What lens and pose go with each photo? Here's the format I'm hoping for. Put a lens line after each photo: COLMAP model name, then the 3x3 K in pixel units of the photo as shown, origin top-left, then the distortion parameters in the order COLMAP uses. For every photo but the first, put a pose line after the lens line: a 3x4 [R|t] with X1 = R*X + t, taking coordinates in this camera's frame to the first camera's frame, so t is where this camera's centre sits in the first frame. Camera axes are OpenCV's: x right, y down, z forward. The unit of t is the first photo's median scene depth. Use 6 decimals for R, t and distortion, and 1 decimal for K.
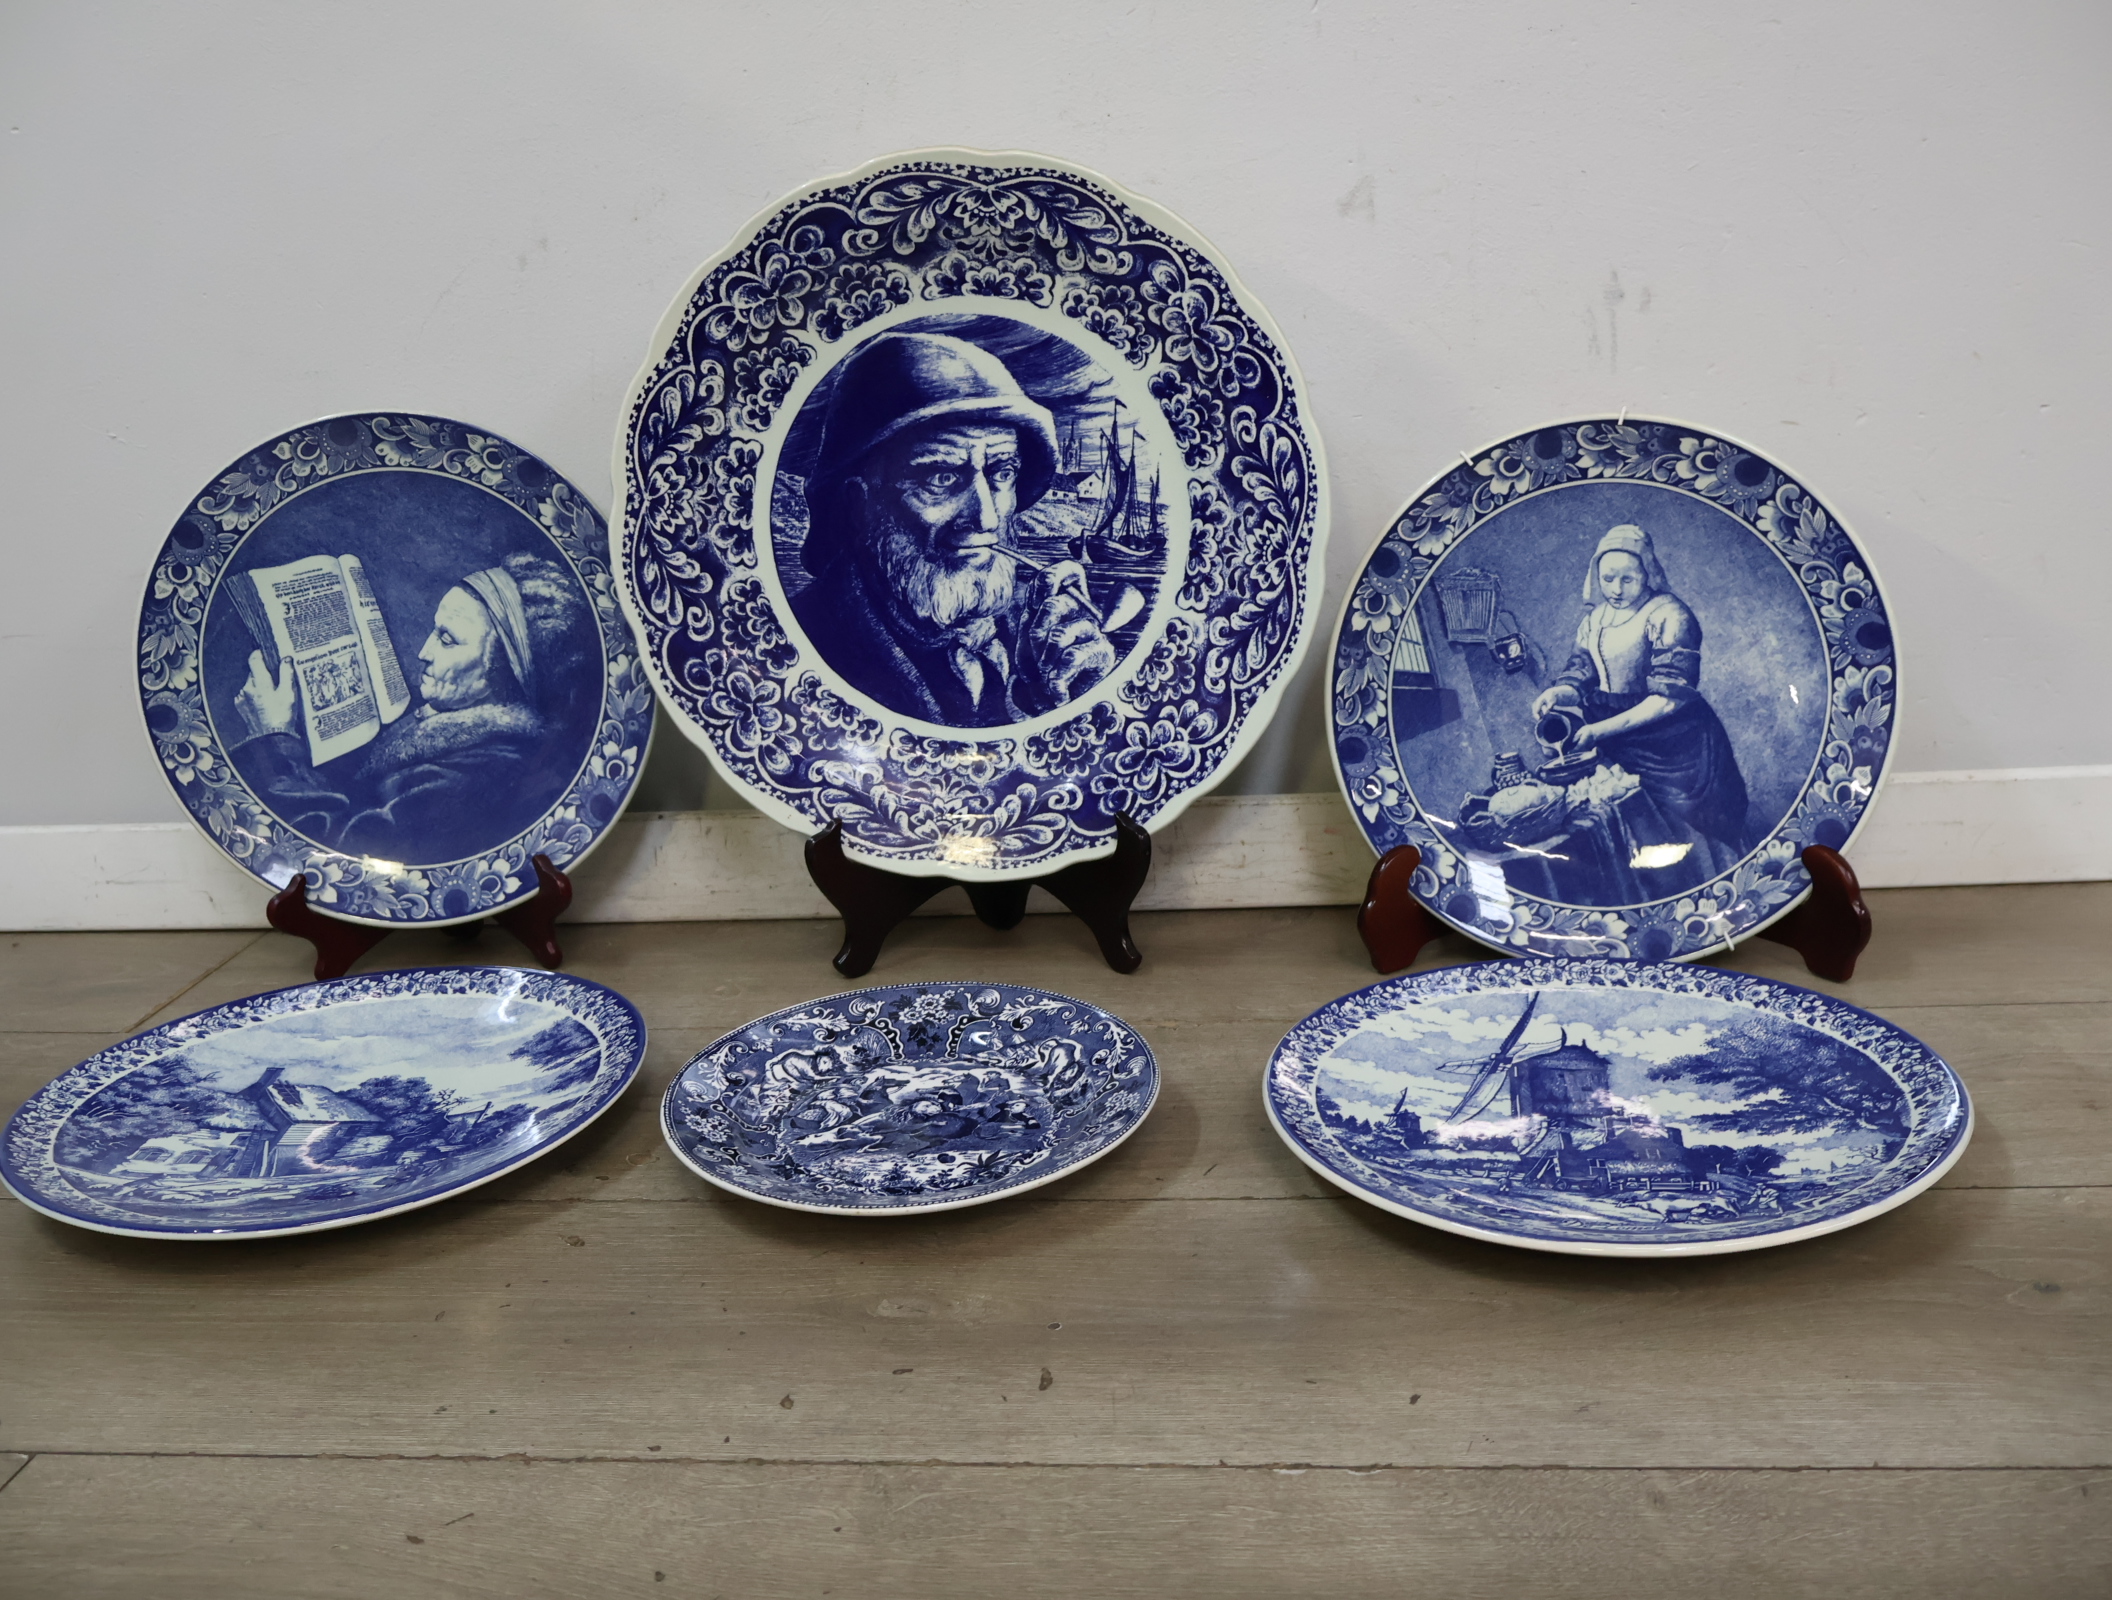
lens RADIAL K [[1982.6, 0, 1047.4], [0, 1982.6, 812.6], [0, 0, 1]] dist [-0.014882, 0.006247]
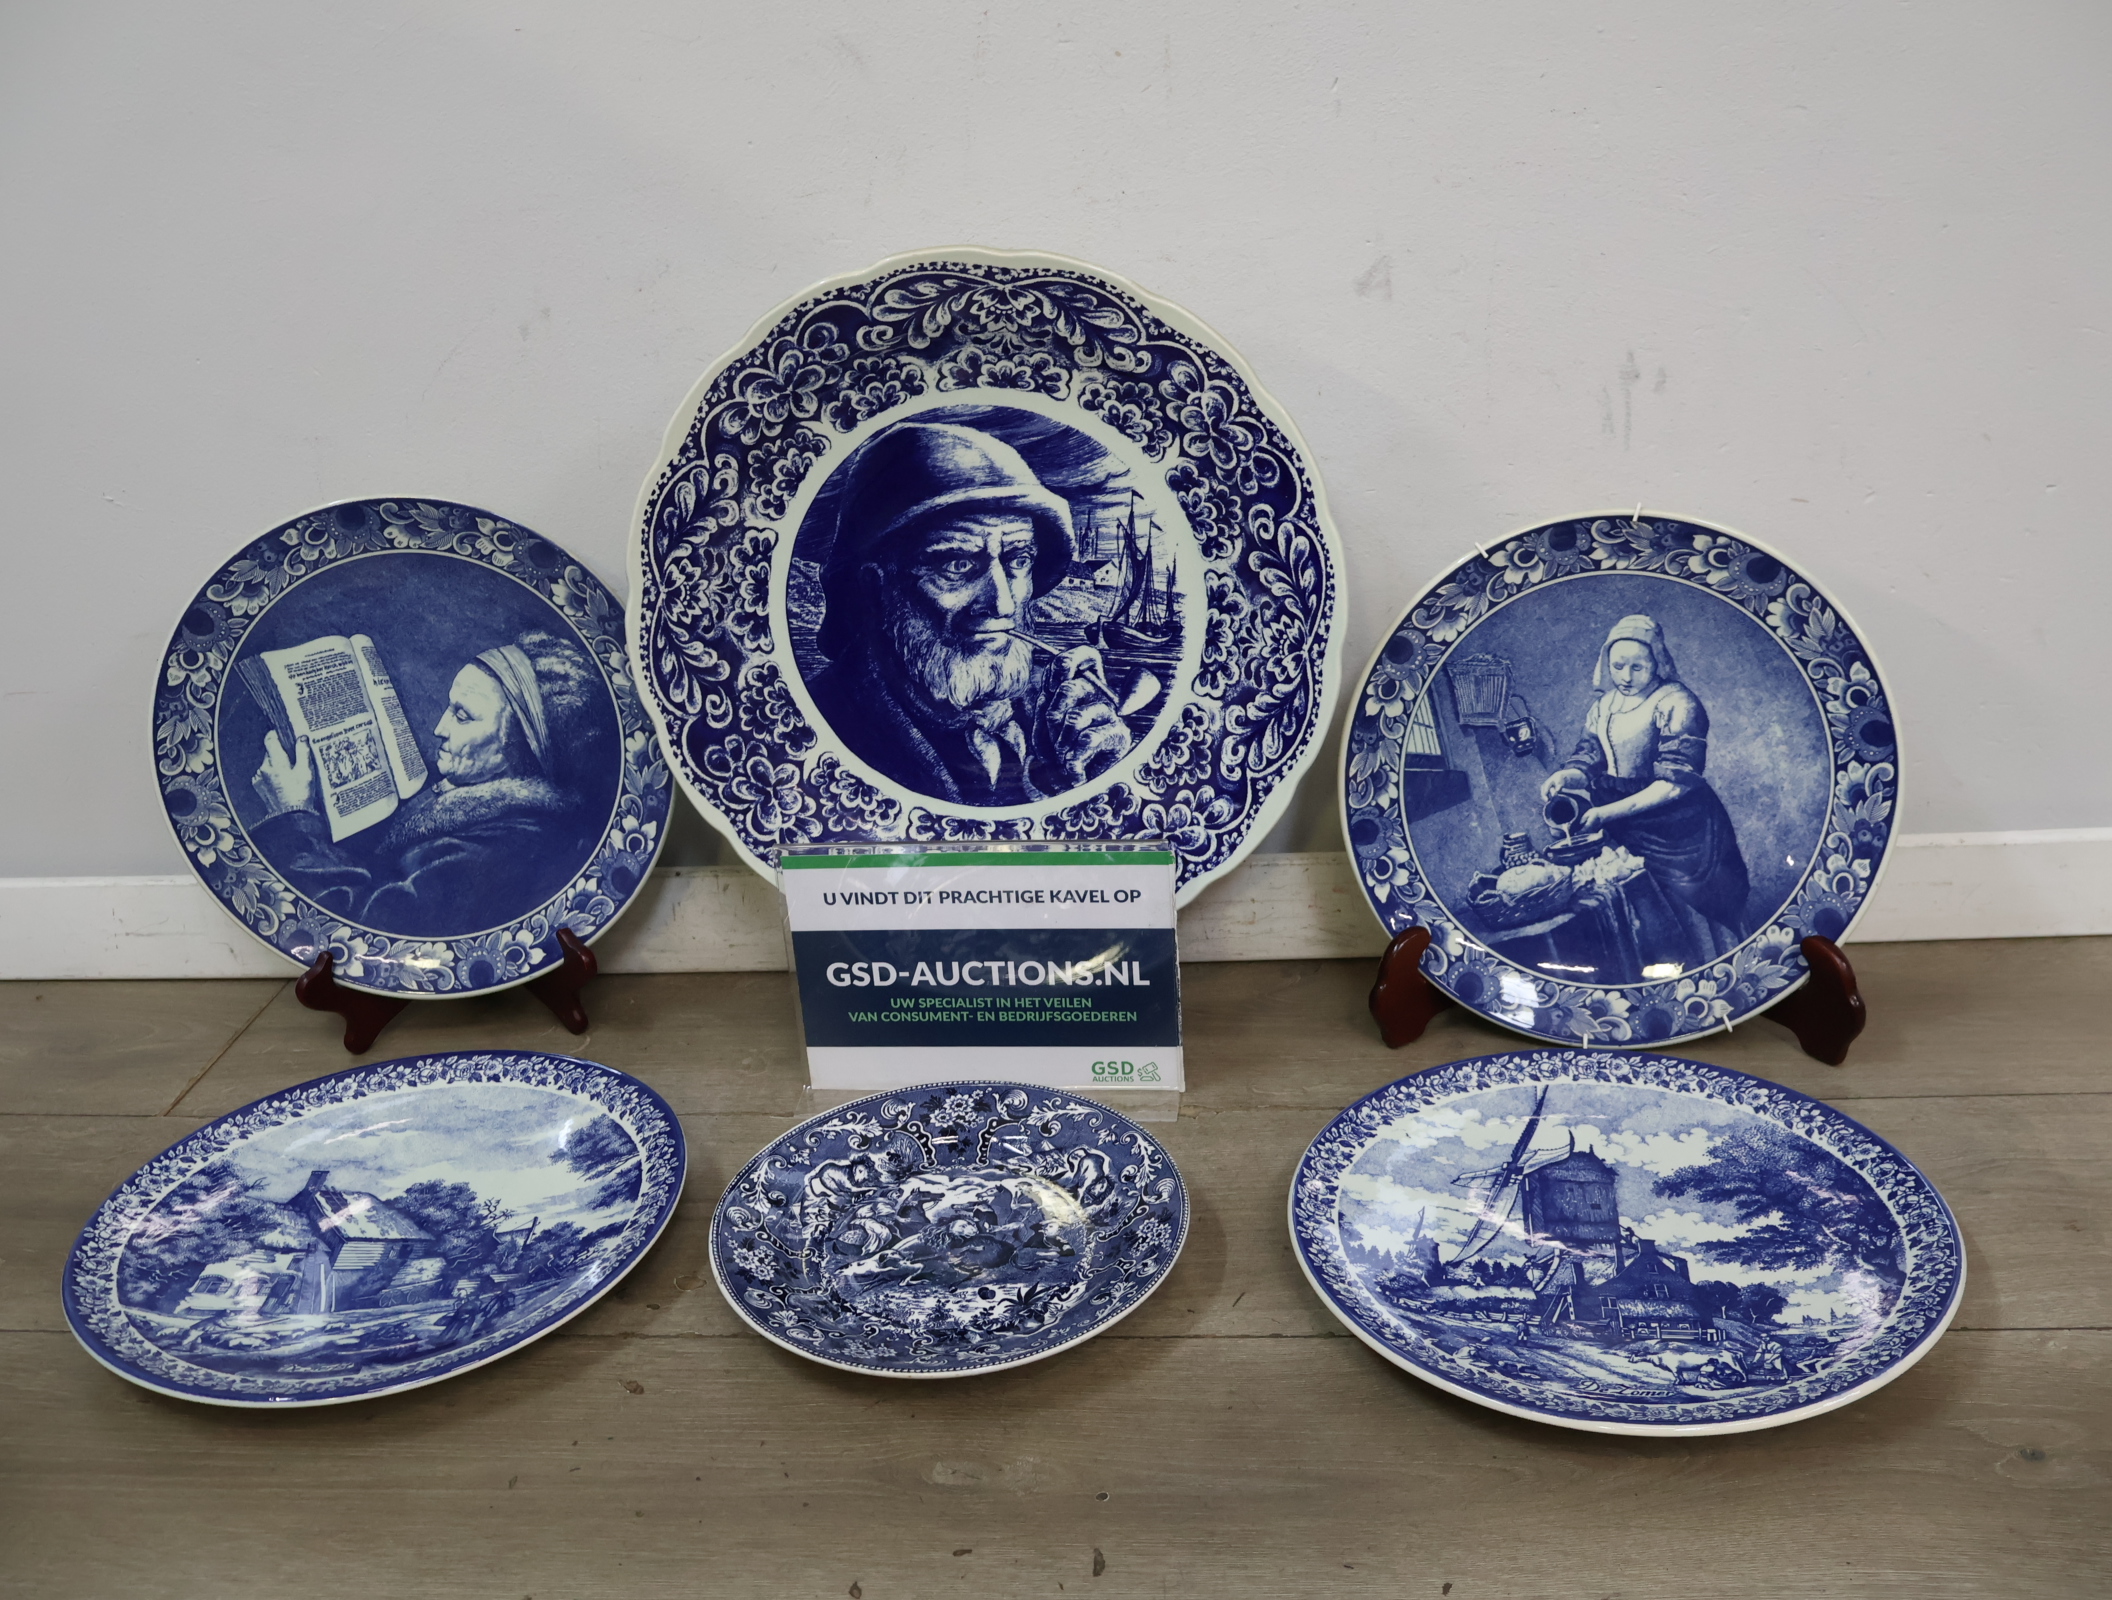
lens RADIAL K [[1978.2, 0, 1052.2], [0, 1978.2, 812.4], [0, 0, 1]] dist [-0.015167, 0.007400]
pose [[0.999656, -0.010948, 0.023820, -0.031185], [0.008362, 0.994320, 0.106100, -0.151590], [-0.024847, -0.105864, 0.994070, -0.006657]]
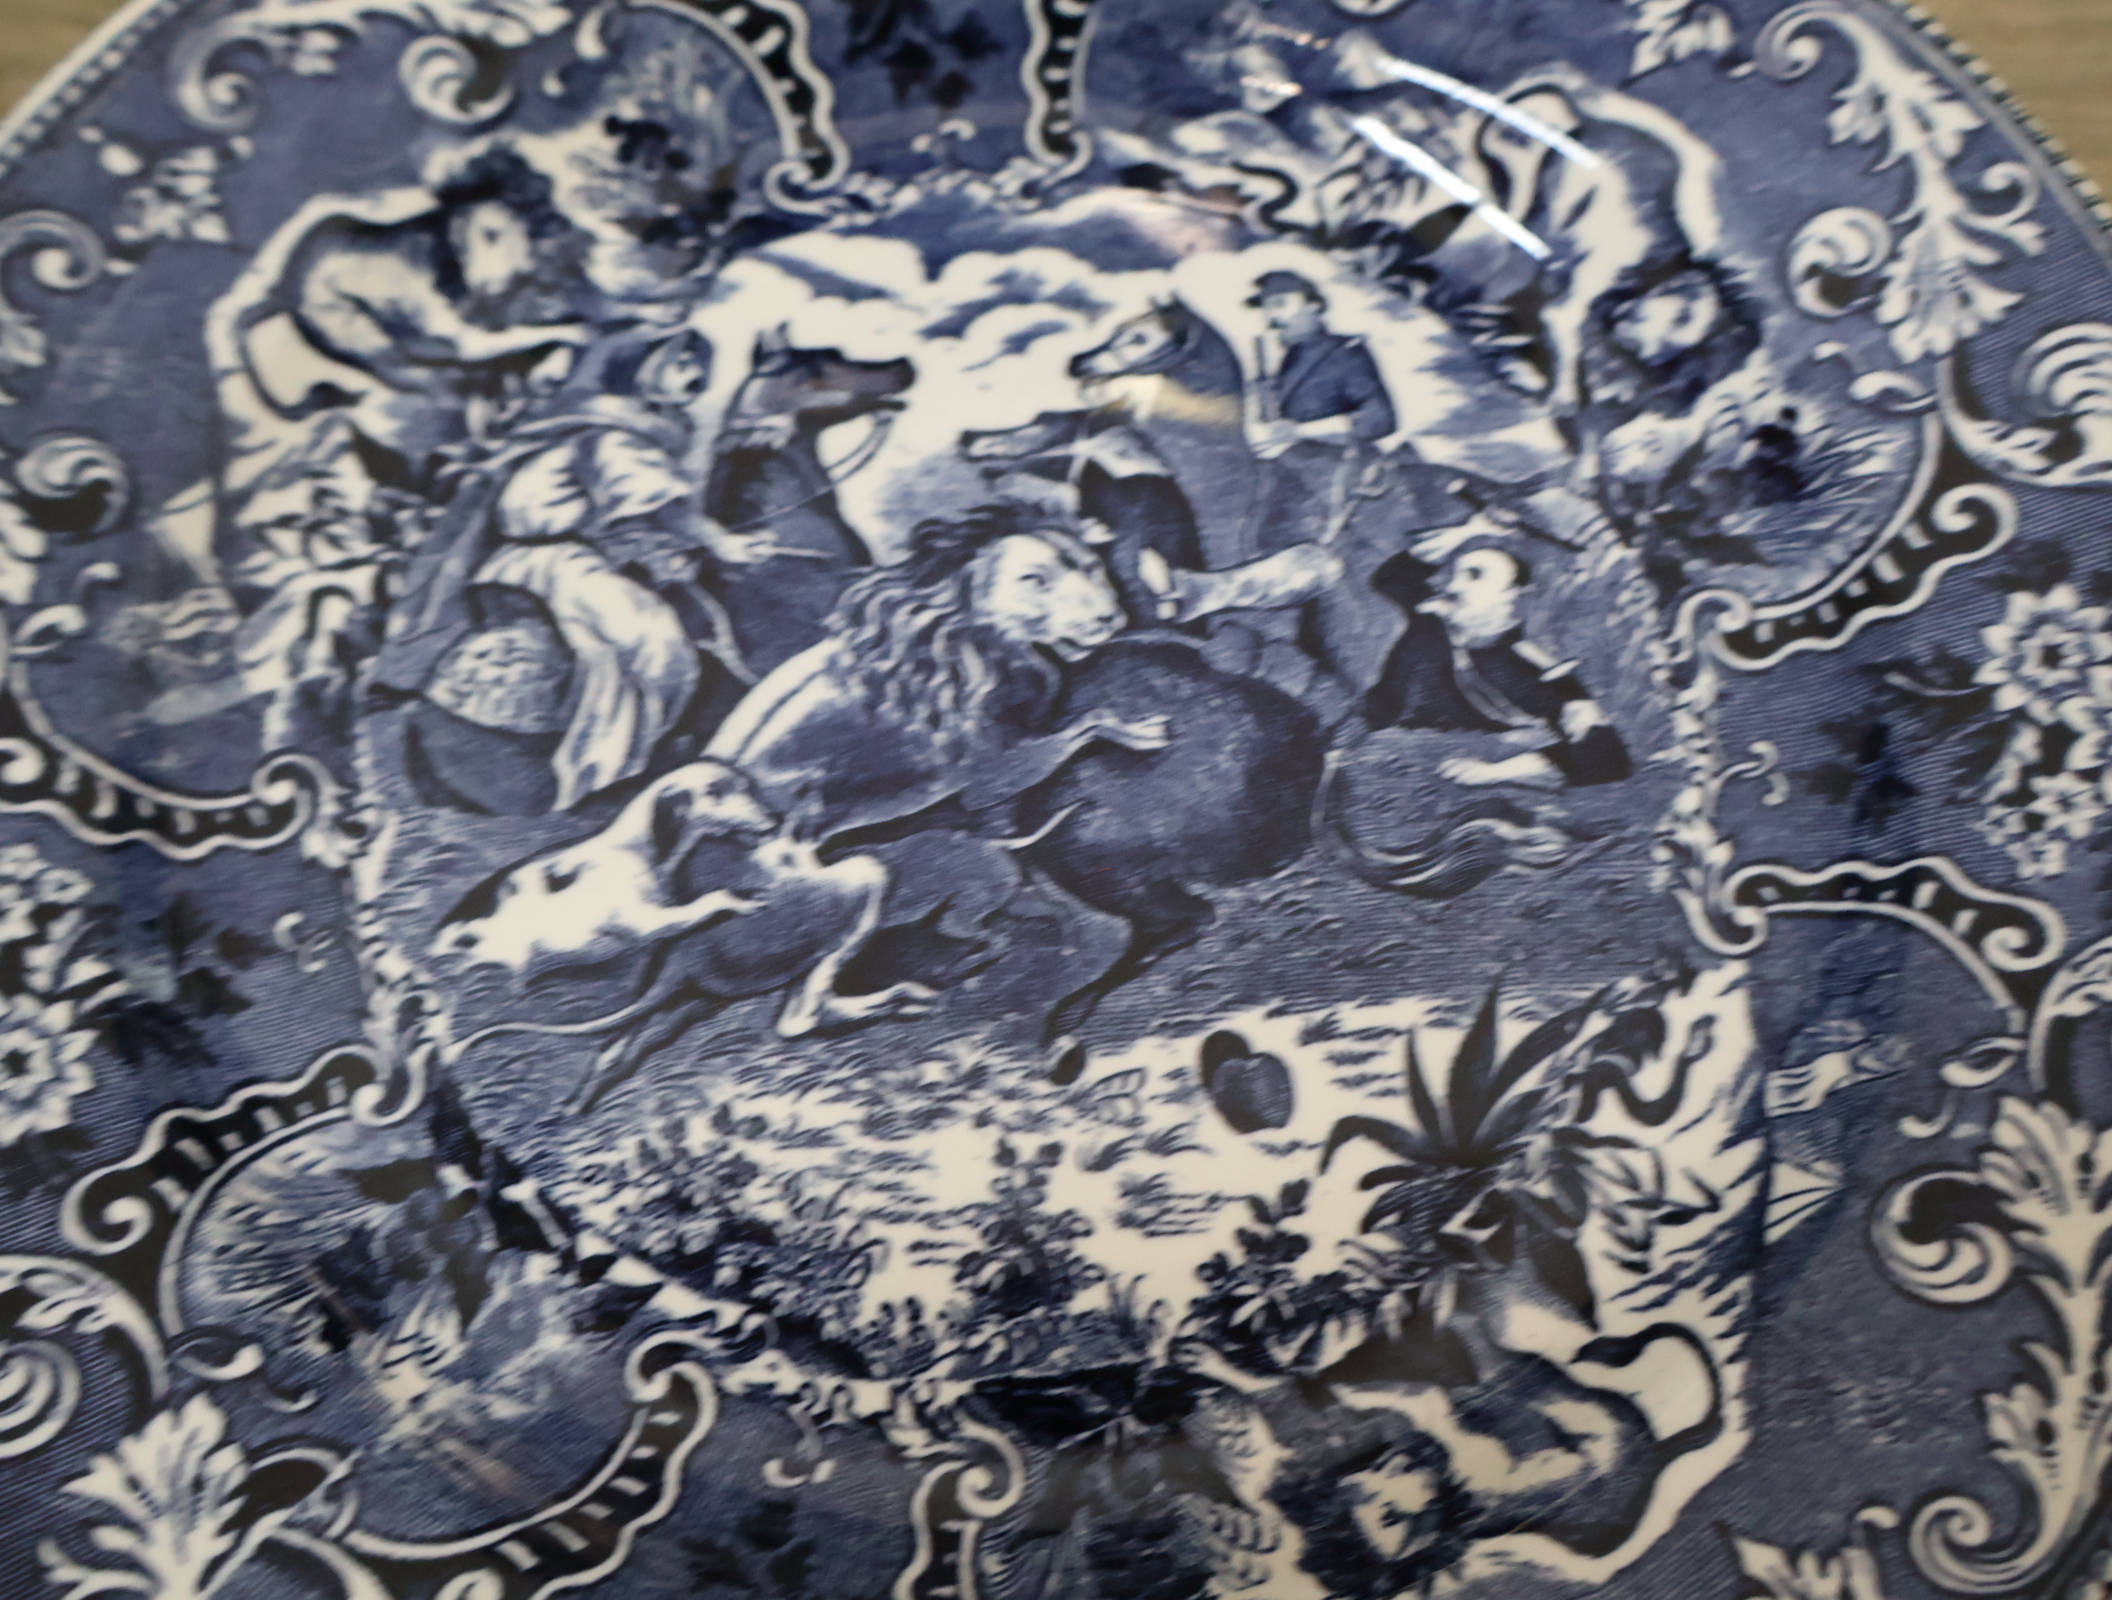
lens RADIAL K [[2034.8, 0, 1048.2], [0, 2034.8, 802.5], [0, 0, 1]] dist [-0.002757, 0.017700]
pose [[0.990949, -0.101330, 0.088050, -0.069749], [0.002173, 0.667931, 0.744220, 0.001545], [-0.134223, -0.737292, 0.662106, 0.717628]]
